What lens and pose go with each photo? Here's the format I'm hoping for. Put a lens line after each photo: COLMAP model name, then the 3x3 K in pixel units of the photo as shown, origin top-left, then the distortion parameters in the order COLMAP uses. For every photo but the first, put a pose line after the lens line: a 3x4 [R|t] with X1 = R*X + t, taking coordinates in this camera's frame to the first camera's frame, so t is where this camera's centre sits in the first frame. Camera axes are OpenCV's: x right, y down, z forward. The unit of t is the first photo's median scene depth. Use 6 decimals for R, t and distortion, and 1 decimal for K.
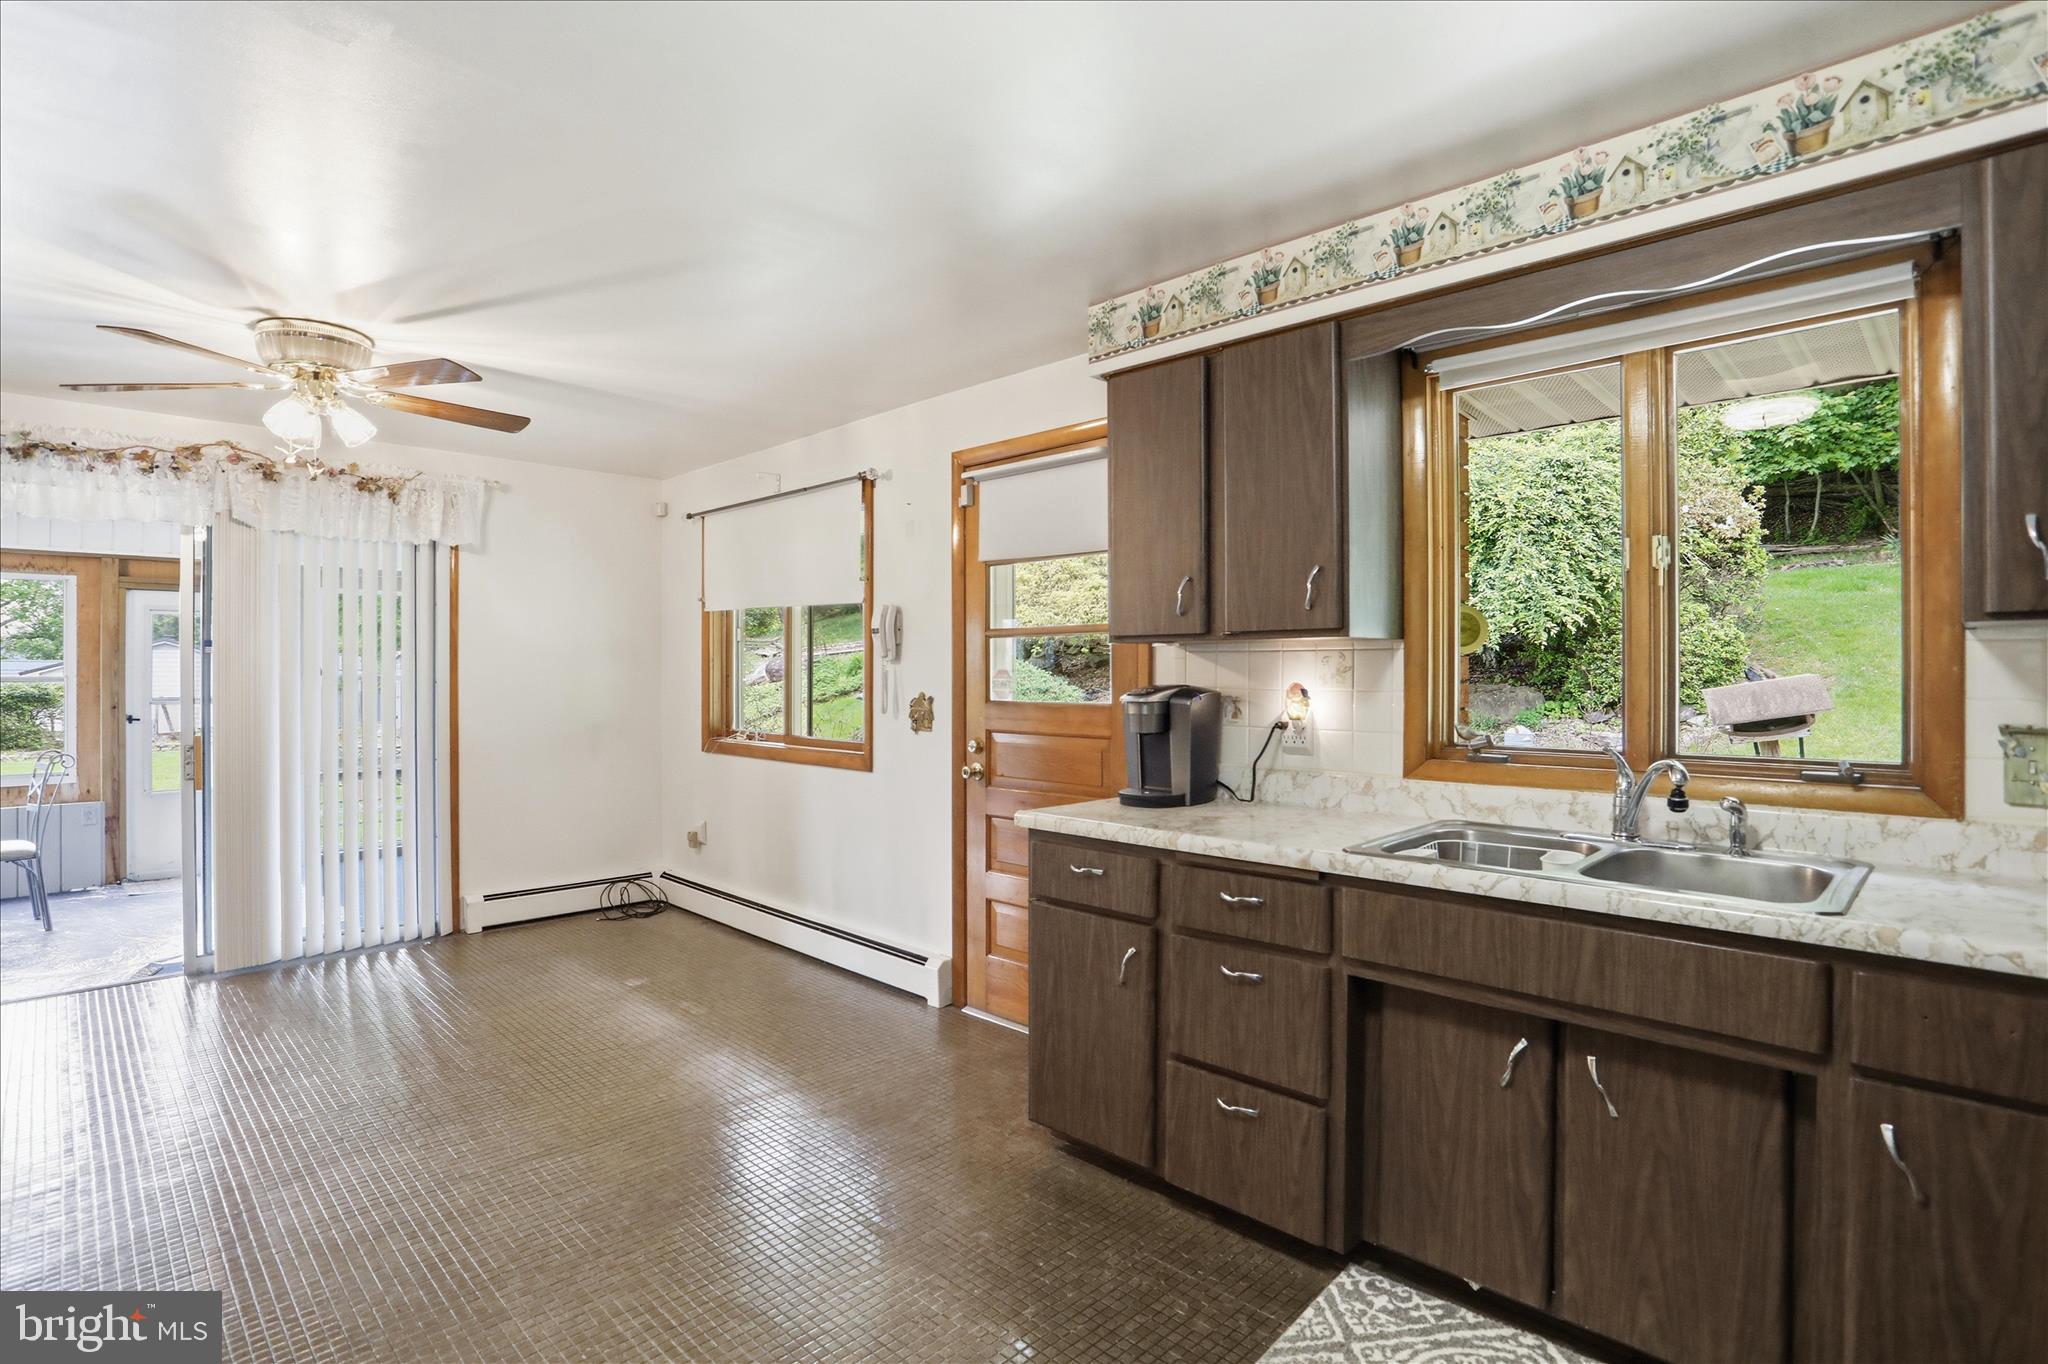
lens RADIAL K [[1008.7, 0, 1012.1], [0, 1008.7, 675.1], [0, 0, 1]] dist [-0.067787, 0.024296]
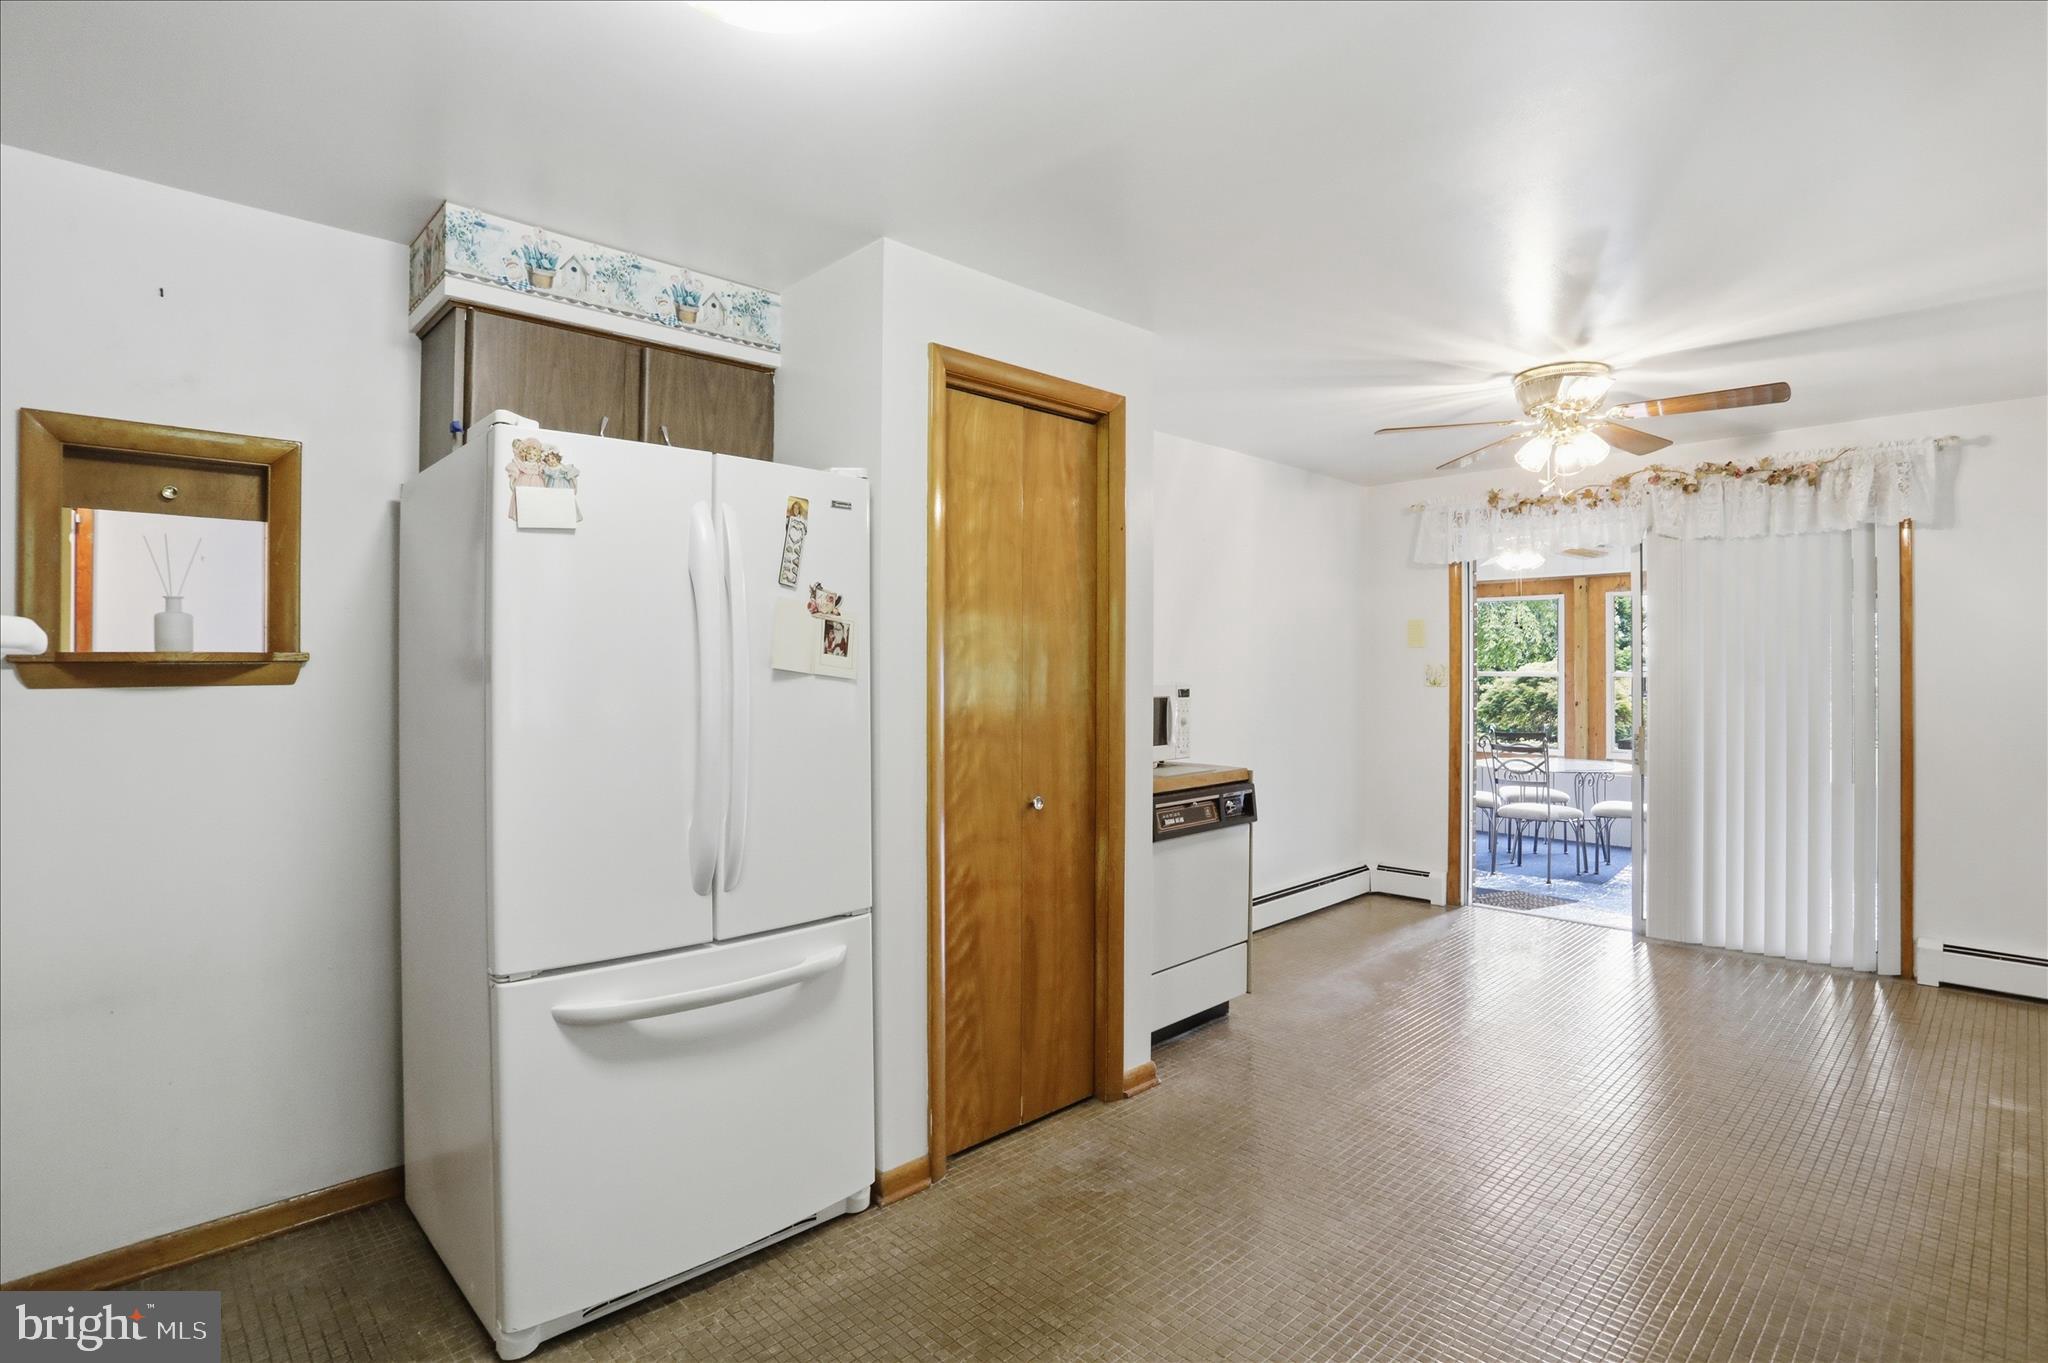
lens RADIAL K [[1008.7, 0, 1026.8], [0, 1008.7, 662.1], [0, 0, 1]] dist [-0.067787, 0.024296]
pose [[-0.026433, -0.006271, -0.999631, 0.348665], [-0.003874, 0.999973, -0.006170, -0.004390], [0.999643, 0.003710, -0.026456, 0.318626]]
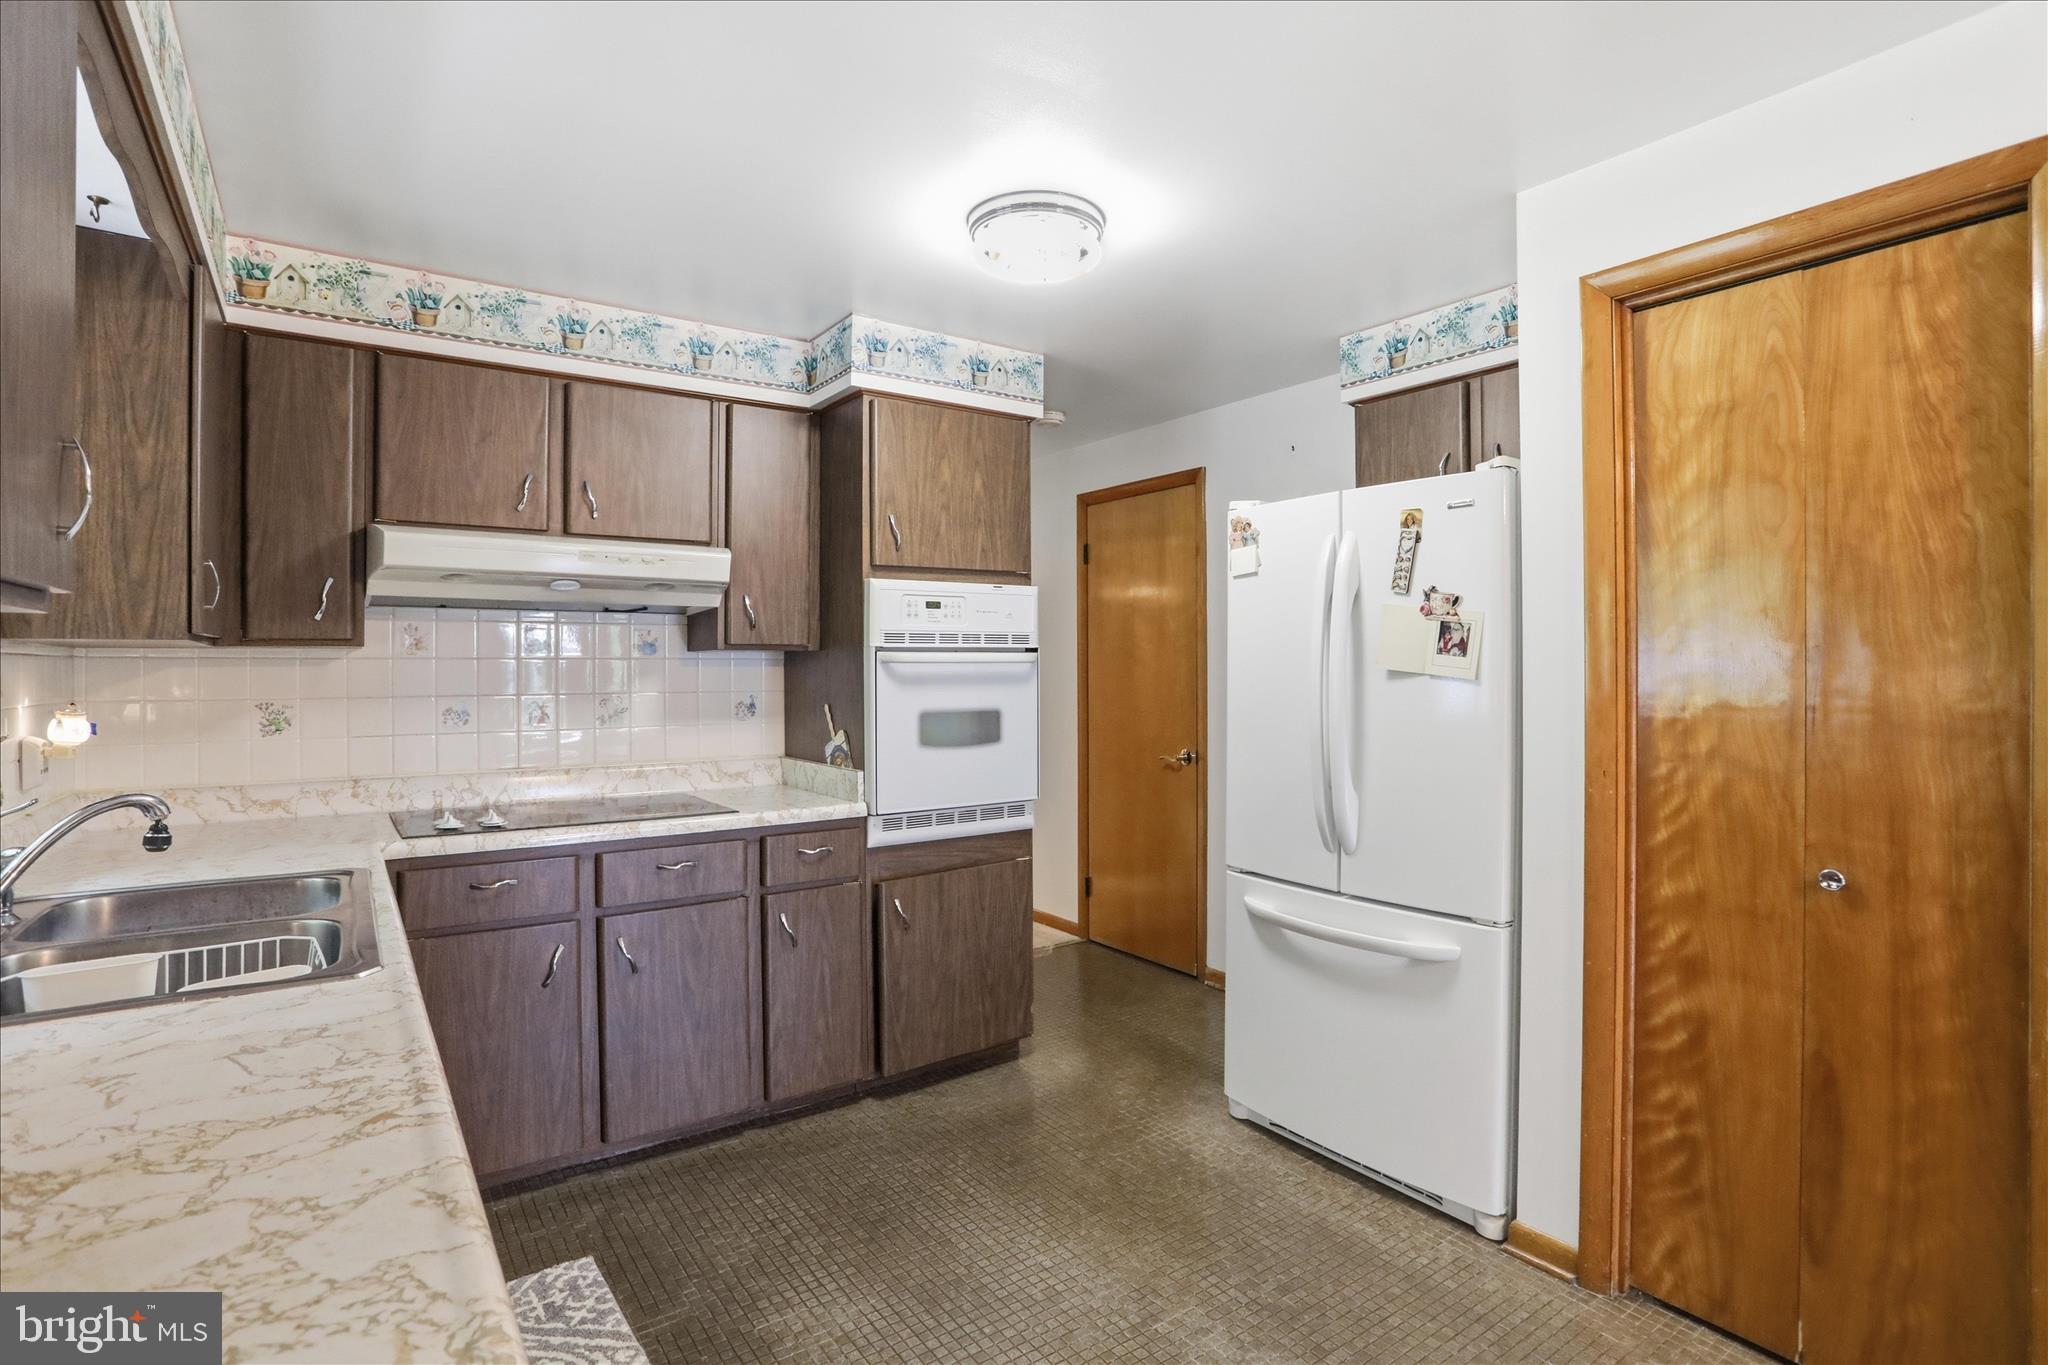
lens RADIAL K [[1008.7, 0, 1030.4], [0, 1008.7, 666.0], [0, 0, 1]] dist [-0.067787, 0.024296]
pose [[-0.984698, 0.003600, 0.174234, -0.092019], [0.004537, 0.999977, 0.004979, -0.009493], [-0.174212, 0.005693, -0.984692, 0.808088]]
